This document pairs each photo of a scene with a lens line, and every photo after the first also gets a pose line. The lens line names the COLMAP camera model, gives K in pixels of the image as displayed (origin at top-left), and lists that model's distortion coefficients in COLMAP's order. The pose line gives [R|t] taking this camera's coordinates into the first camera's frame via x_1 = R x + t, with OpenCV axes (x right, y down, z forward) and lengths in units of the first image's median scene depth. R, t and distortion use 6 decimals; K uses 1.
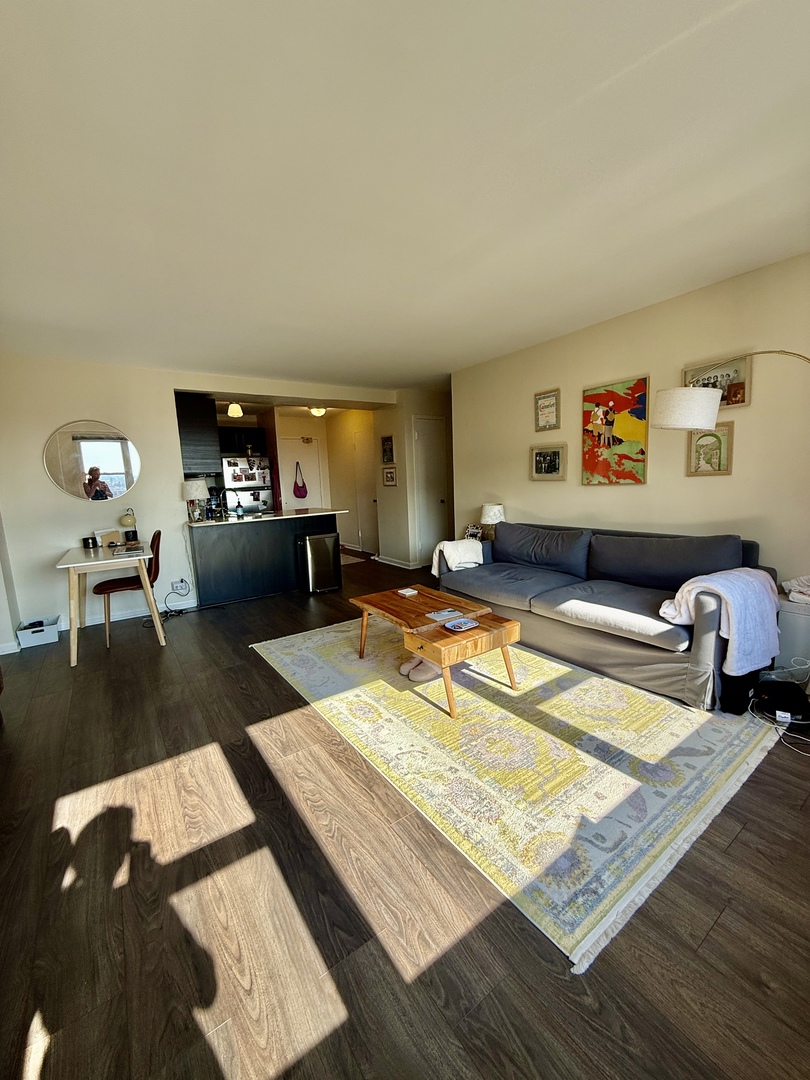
lens RADIAL K [[430.4, 0, 403.6], [0, 430.4, 538.1], [0, 0, 1]] dist [-0.000028, 0.000228]
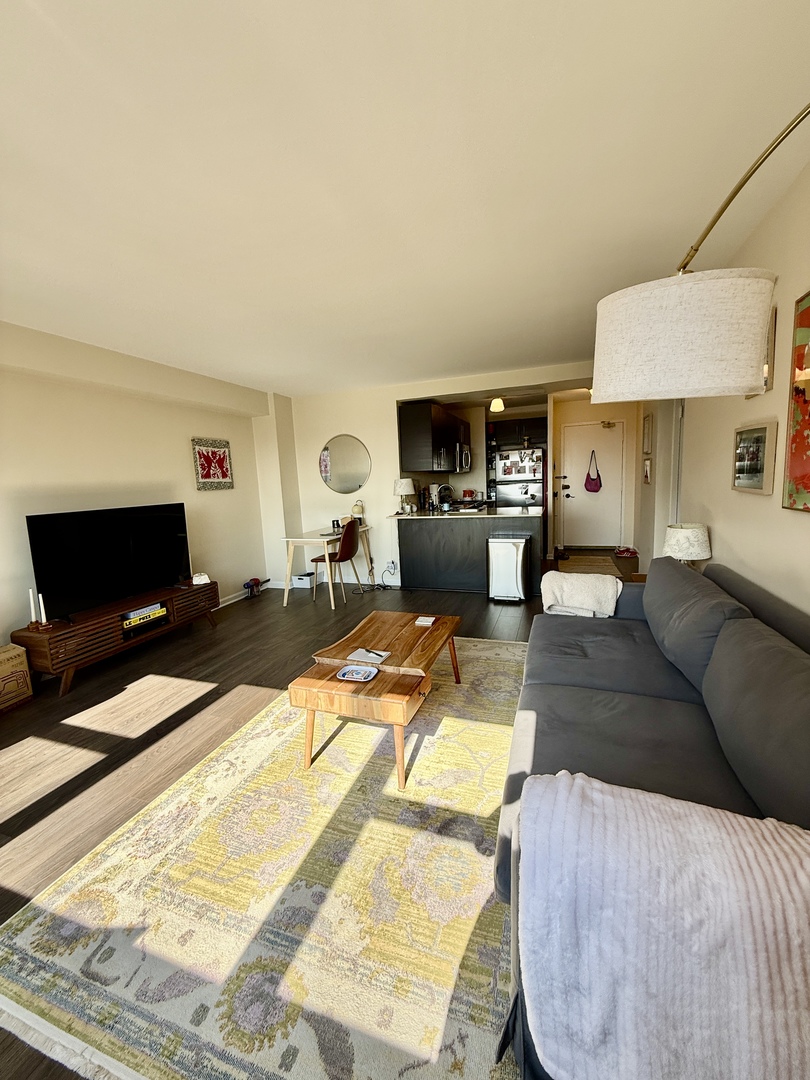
lens RADIAL K [[430.4, 0, 403.6], [0, 430.4, 538.1], [0, 0, 1]] dist [-0.000028, 0.000228]
pose [[0.580886, 0.127470, -0.803942, 0.736199], [-0.093164, 0.991583, 0.089907, -0.125906], [0.808636, 0.022673, 0.587872, 0.519303]]
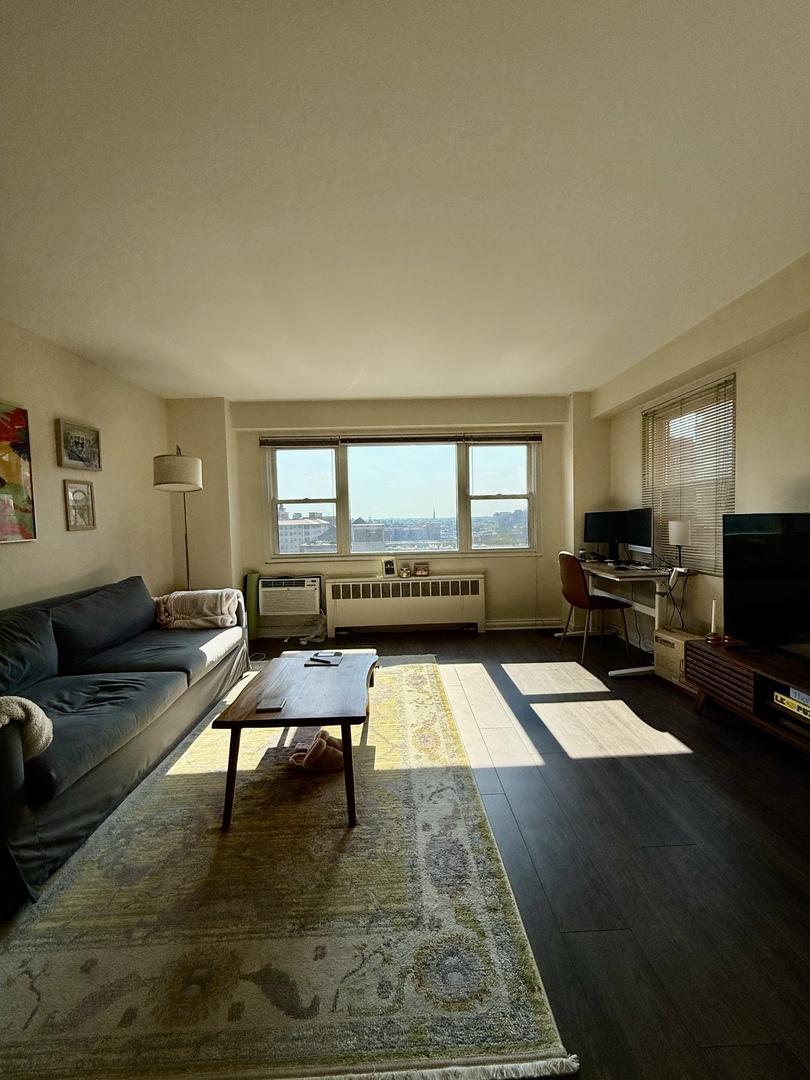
lens RADIAL K [[430.4, 0, 403.6], [0, 430.4, 538.1], [0, 0, 1]] dist [-0.000028, 0.000228]
pose [[-0.830658, 0.035354, 0.555660, -0.536021], [0.136589, 0.980426, 0.141807, -0.177046], [-0.539770, 0.193690, -0.819227, 1.518090]]
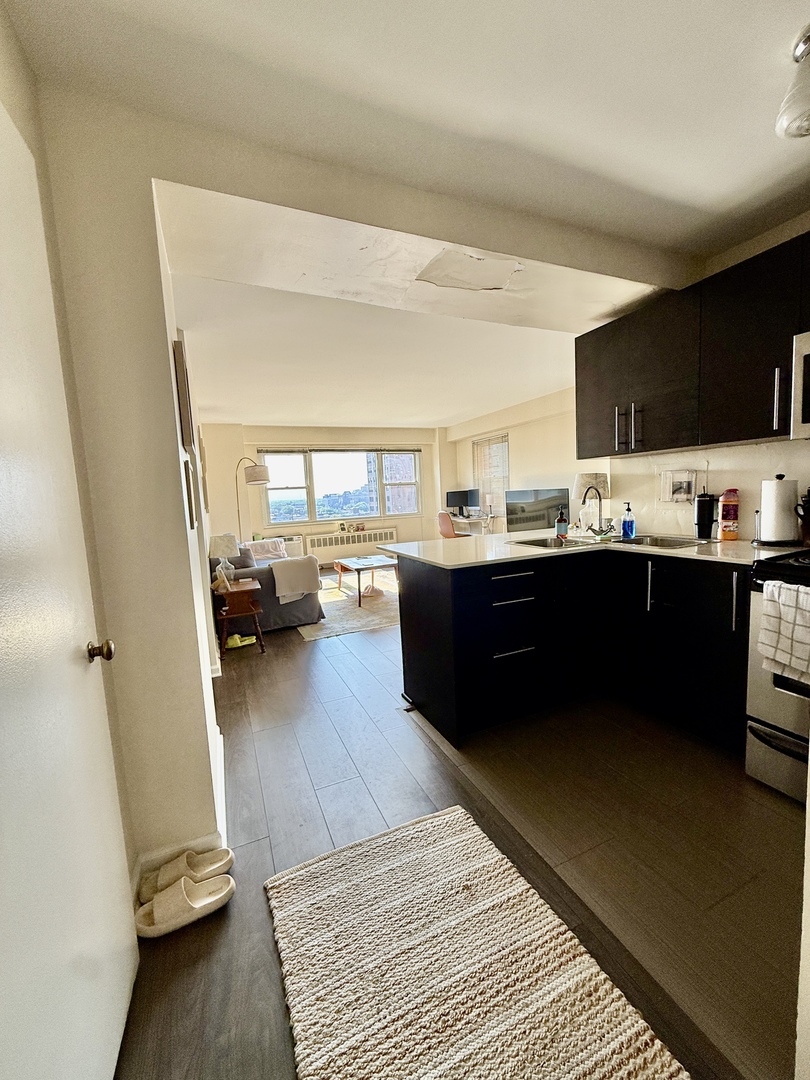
lens RADIAL K [[430.4, 0, 403.6], [0, 430.4, 538.1], [0, 0, 1]] dist [-0.000028, 0.000228]
pose [[-0.976503, 0.069998, 0.203818, -0.511561], [0.117495, 0.965774, 0.231246, -0.366009], [-0.180655, 0.249760, -0.951306, 2.800843]]
